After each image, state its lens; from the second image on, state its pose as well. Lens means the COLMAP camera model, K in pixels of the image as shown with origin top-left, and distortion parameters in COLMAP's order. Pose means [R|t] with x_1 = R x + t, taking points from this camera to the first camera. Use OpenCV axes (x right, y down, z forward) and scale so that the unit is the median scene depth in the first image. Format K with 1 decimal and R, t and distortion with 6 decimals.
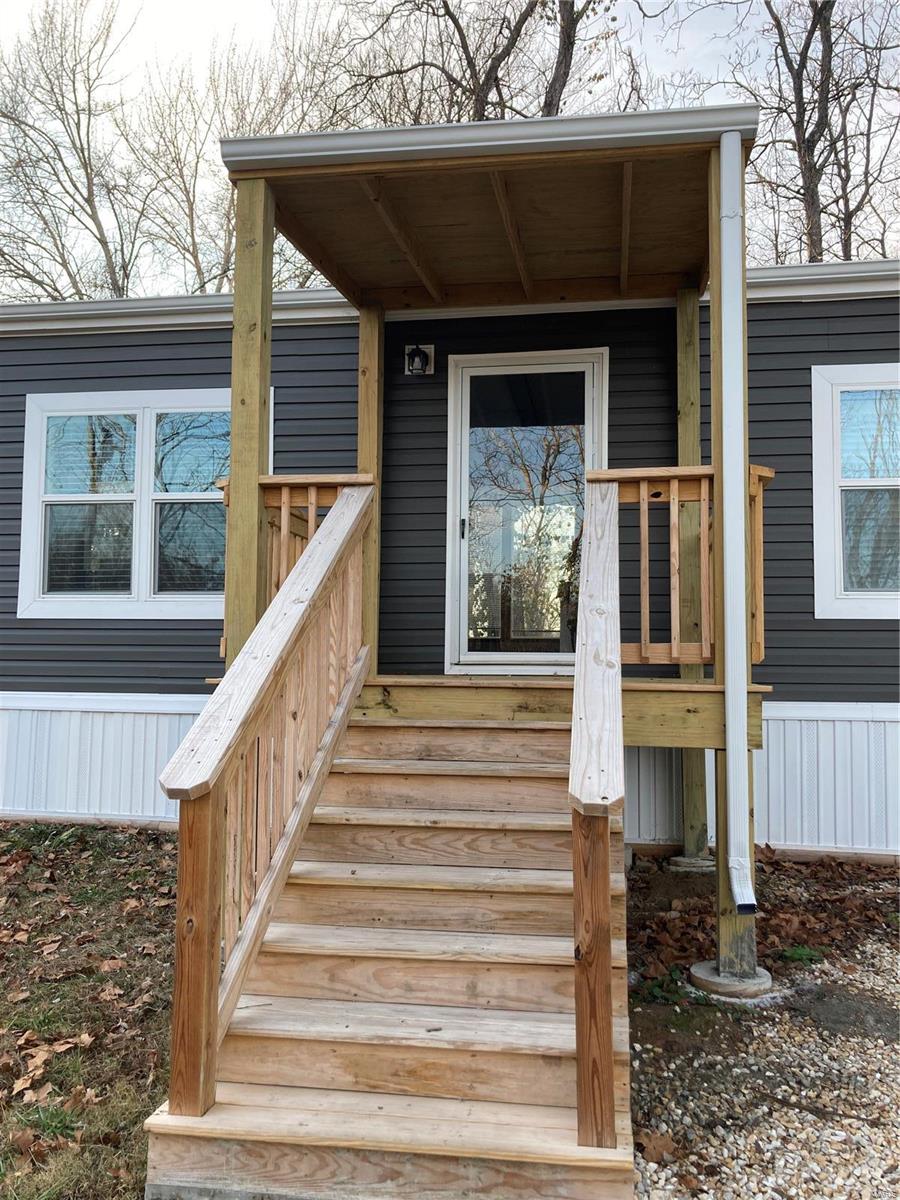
lens RADIAL K [[990.3, 0, 452.2], [0, 990.3, 597.9], [0, 0, 1]] dist [0.033026, -0.005071]
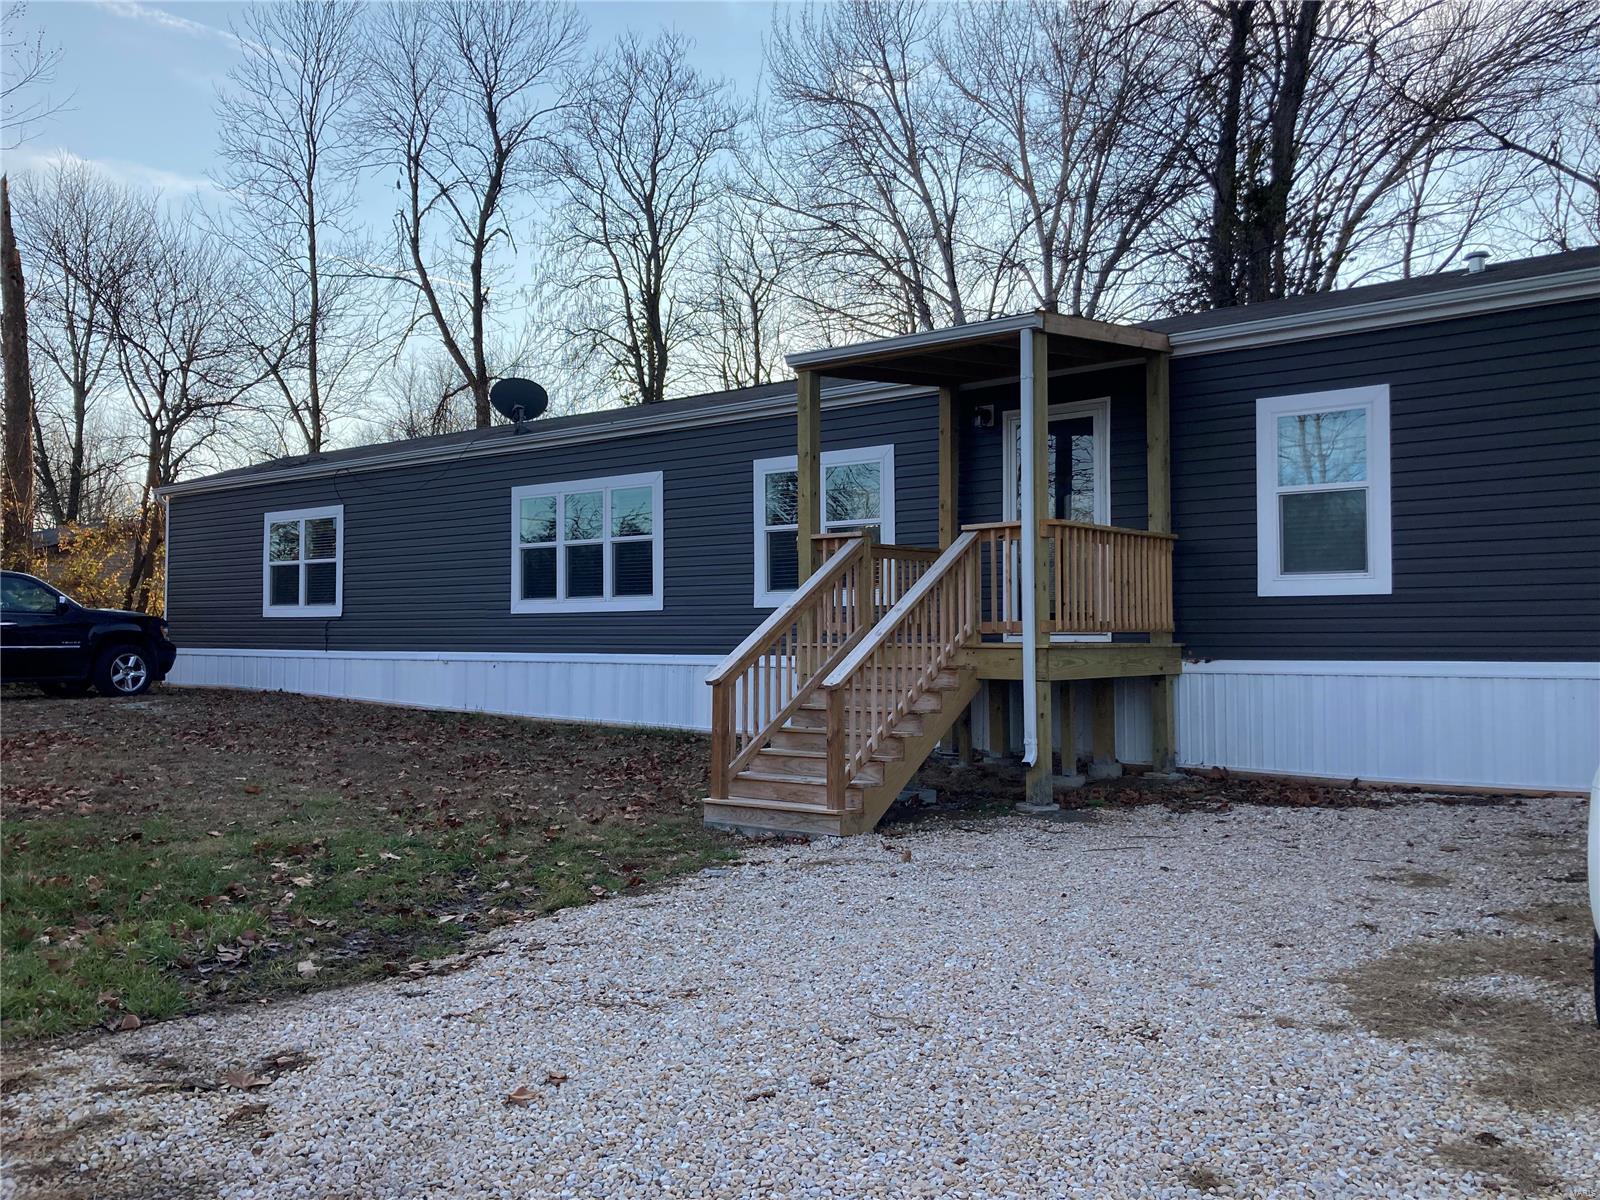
lens RADIAL K [[1320.4, 0, 798.5], [0, 1320.4, 600.7], [0, 0, 1]] dist [0.033026, -0.005071]
pose [[0.866660, -0.019328, -0.498525, 0.701658], [0.042511, 0.998476, 0.035193, -0.058643], [0.497085, -0.051693, 0.866161, -0.804506]]
